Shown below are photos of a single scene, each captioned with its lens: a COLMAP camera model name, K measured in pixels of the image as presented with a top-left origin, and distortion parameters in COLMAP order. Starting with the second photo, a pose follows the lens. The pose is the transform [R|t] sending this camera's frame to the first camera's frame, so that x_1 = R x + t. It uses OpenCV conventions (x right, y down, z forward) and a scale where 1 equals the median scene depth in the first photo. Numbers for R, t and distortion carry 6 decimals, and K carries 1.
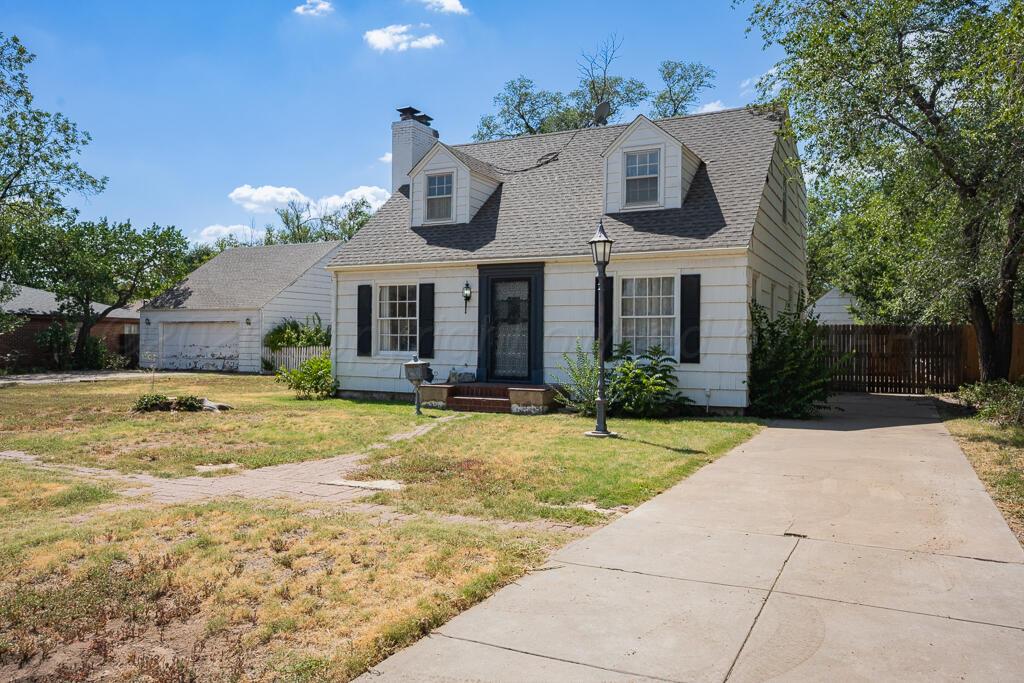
lens RADIAL K [[765.1, 0, 511.4], [0, 765.1, 345.2], [0, 0, 1]] dist [-0.002467, -0.000281]
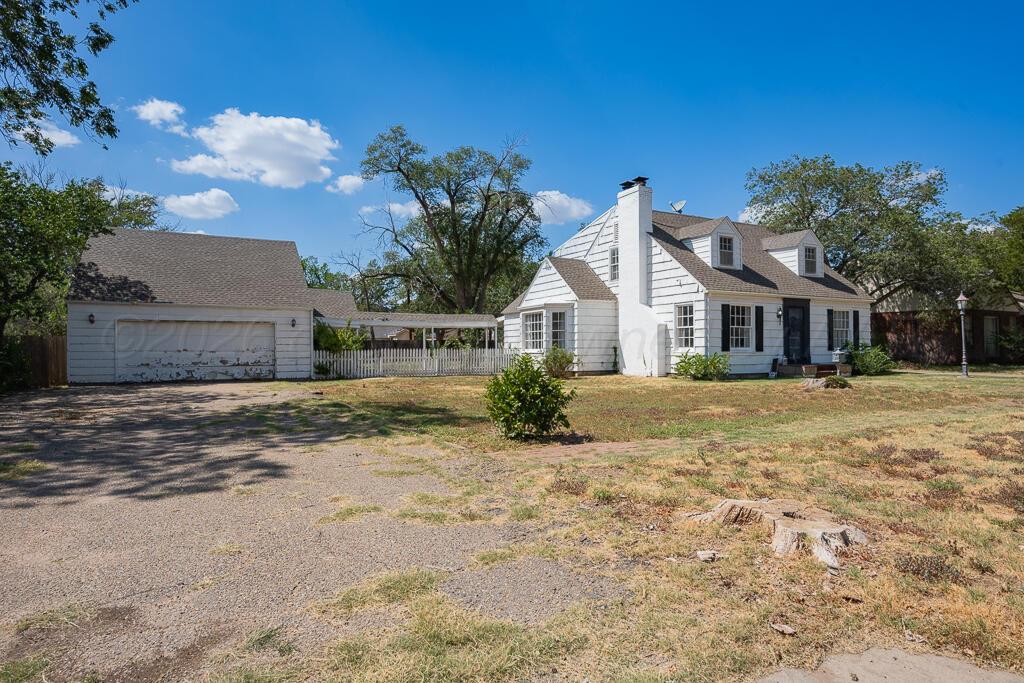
lens RADIAL K [[607.9, 0, 511.3], [0, 607.9, 338.8], [0, 0, 1]] dist [-0.006449, -0.000606]
pose [[0.538214, 0.003101, 0.842802, -1.458385], [0.011443, 0.999874, -0.010986, -0.001670], [-0.842730, 0.015557, 0.538111, 0.725801]]
